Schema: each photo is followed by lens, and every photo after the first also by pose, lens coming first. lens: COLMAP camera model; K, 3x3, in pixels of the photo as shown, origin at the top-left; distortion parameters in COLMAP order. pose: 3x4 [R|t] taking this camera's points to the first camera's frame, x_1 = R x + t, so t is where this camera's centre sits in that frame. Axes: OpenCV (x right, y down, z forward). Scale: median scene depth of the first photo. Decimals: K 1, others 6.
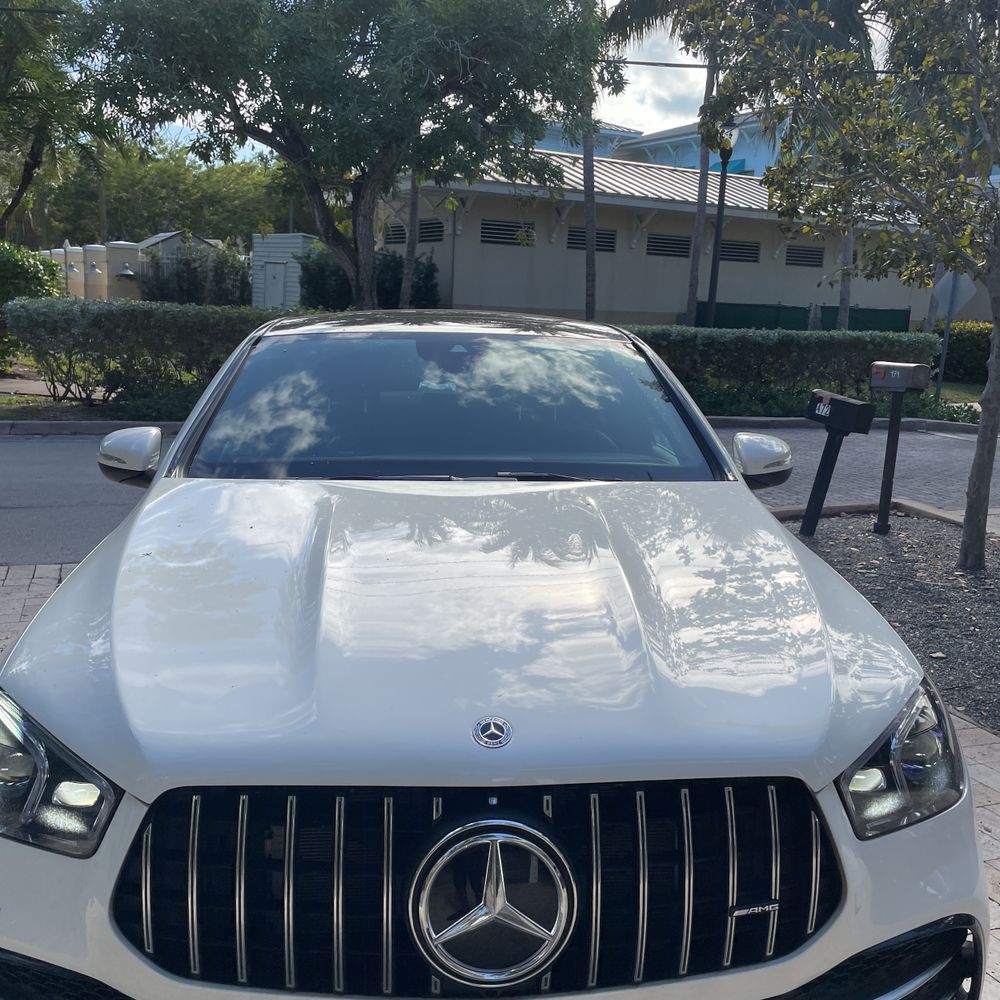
lens RADIAL K [[1009.9, 0, 500.0], [0, 1009.9, 500.0], [0, 0, 1]] dist [0.117050, -0.133335]
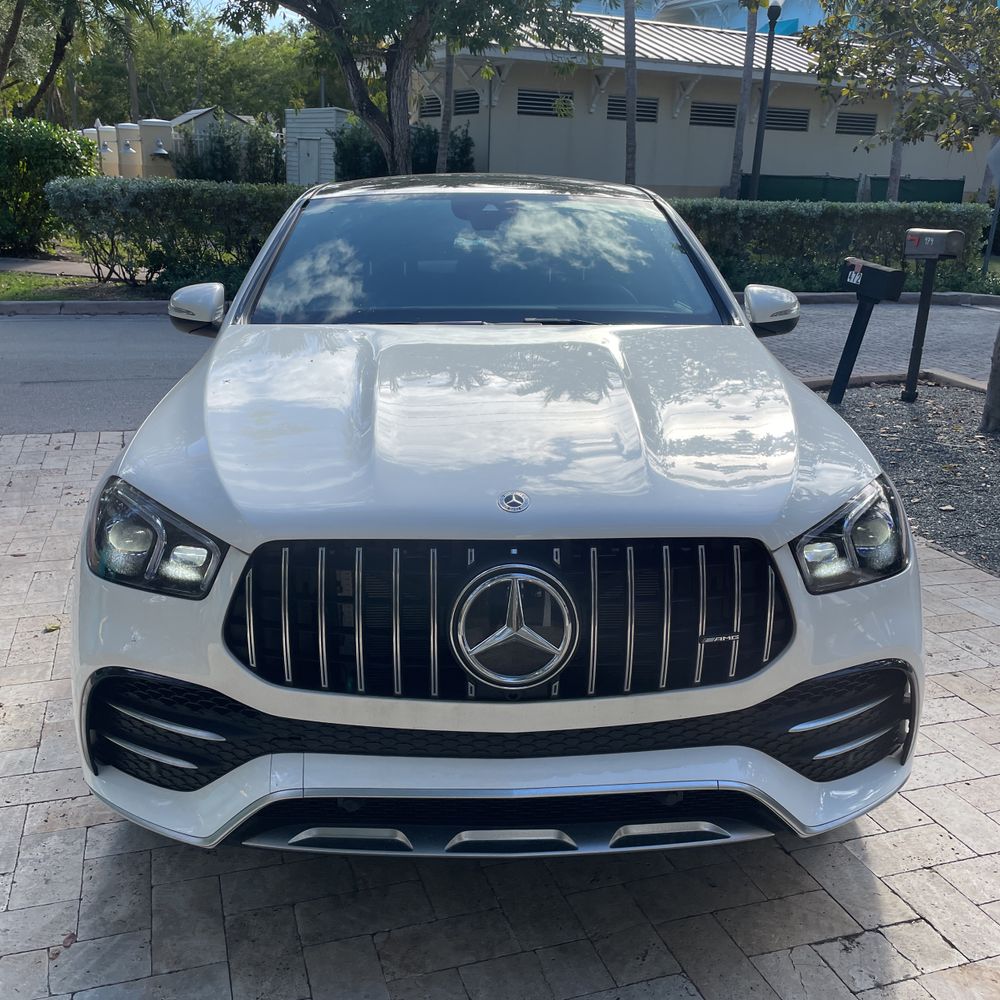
lens RADIAL K [[1016.7, 0, 500.0], [0, 1016.7, 500.0], [0, 0, 1]] dist [0.099217, -0.105999]
pose [[0.999273, -0.000367, -0.038128, 0.002124], [0.004534, 0.994004, 0.109250, 0.008061], [0.037859, -0.109343, 0.993283, -0.023499]]
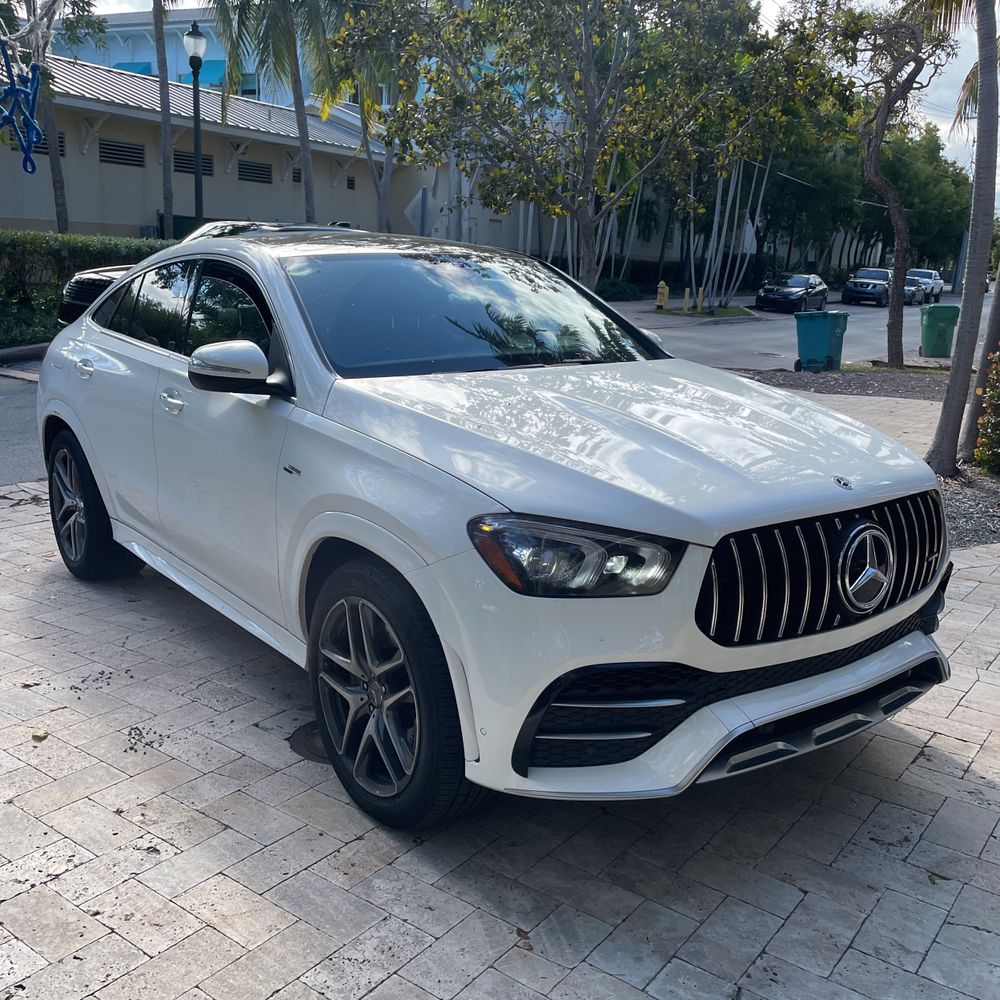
lens RADIAL K [[1008.9, 0, 499.5], [0, 1008.9, 516.2], [0, 0, 1]] dist [0.108497, -0.162588]
pose [[0.843124, -0.137050, 0.519960, -0.130776], [0.087588, 0.989063, 0.118670, 0.002341], [-0.530537, -0.054512, 0.845907, -0.017027]]
